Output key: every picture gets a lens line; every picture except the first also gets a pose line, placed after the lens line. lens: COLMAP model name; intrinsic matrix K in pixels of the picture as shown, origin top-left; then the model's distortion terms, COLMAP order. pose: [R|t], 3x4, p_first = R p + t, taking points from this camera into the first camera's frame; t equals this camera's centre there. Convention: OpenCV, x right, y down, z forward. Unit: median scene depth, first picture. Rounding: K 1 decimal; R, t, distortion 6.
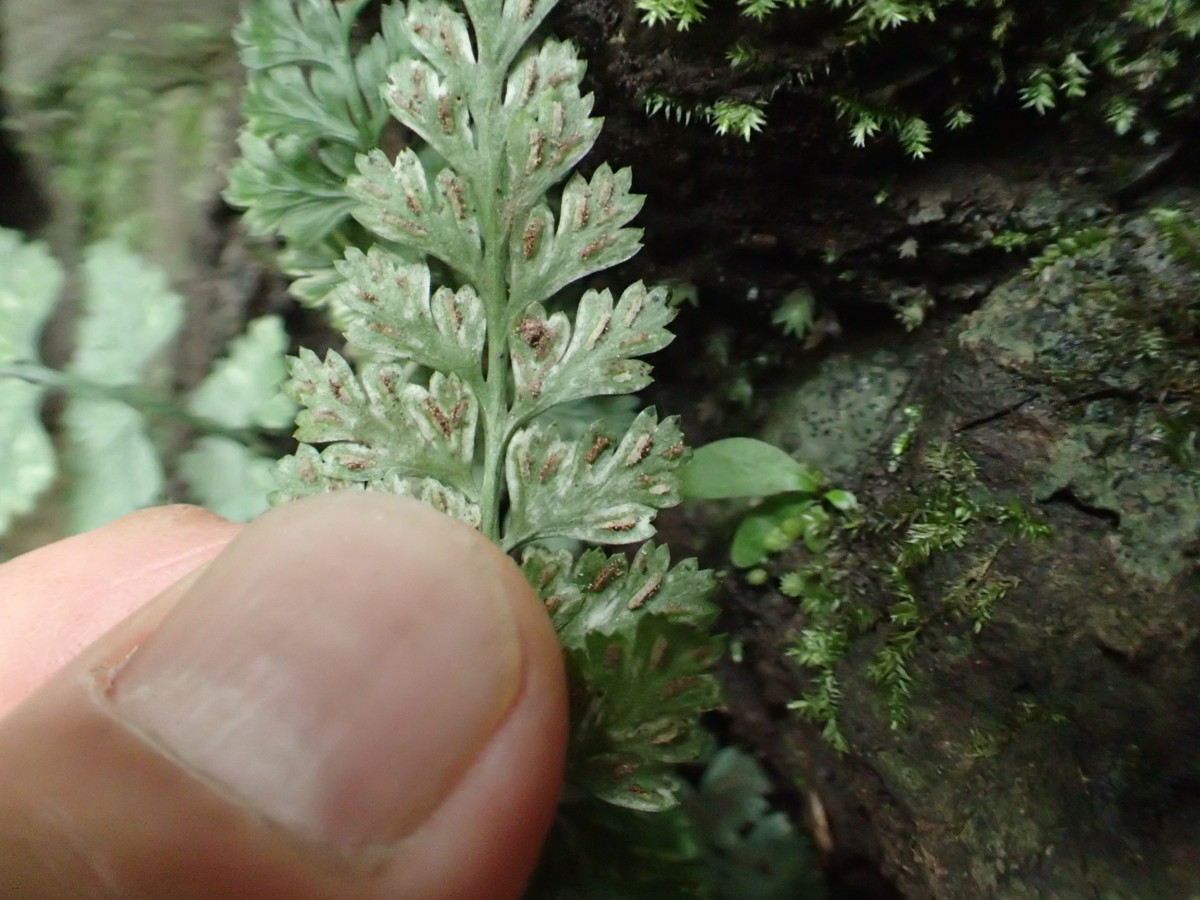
lens RADIAL K [[1094.3, 0, 600.0], [0, 1094.3, 450.0], [0, 0, 1]] dist [-0.007004, -0.003752]
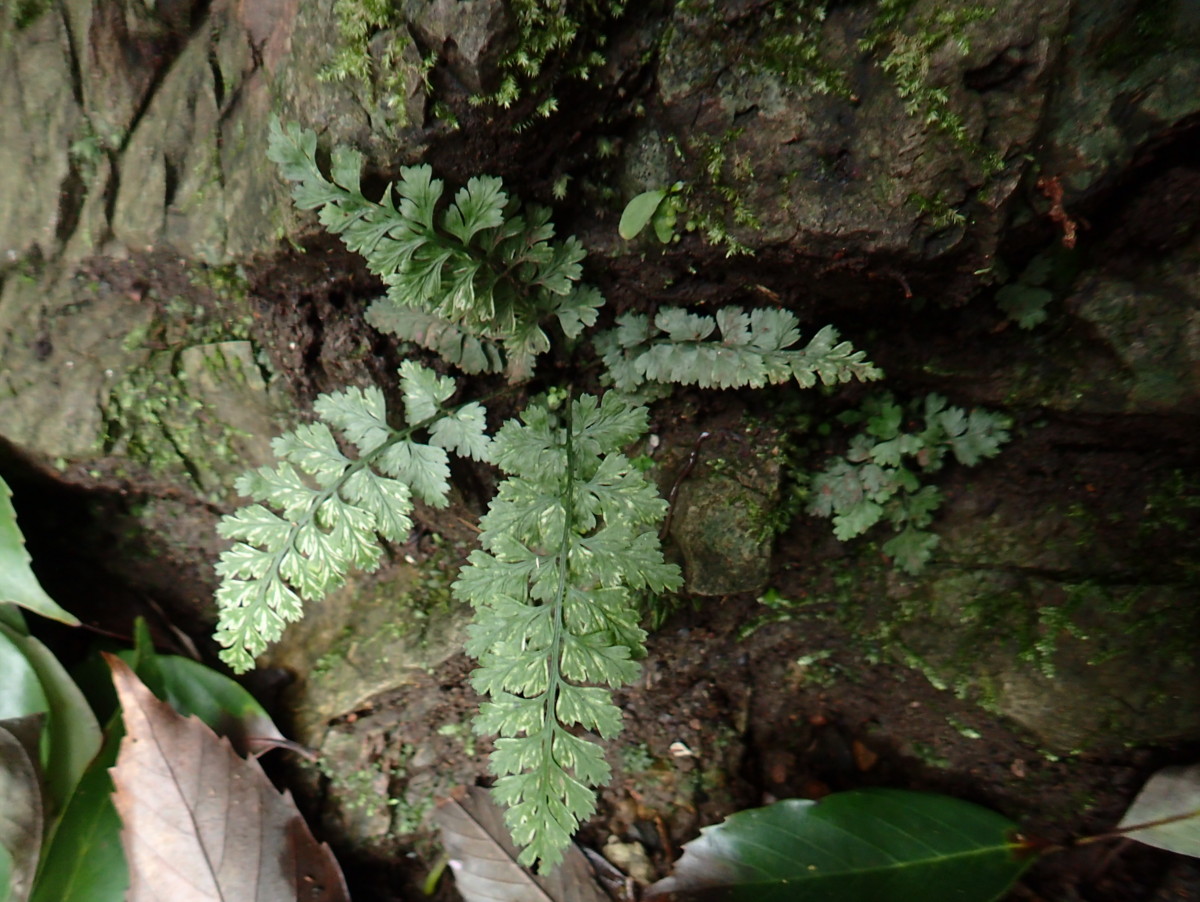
lens RADIAL K [[854.3, 0, 600.0], [0, 854.3, 451.0], [0, 0, 1]] dist [0.008128, 0.002047]
pose [[0.635749, -0.770444, 0.047317, -0.441480], [0.751442, 0.631757, 0.190310, -0.076674], [-0.176516, -0.085433, 0.980583, -0.899691]]
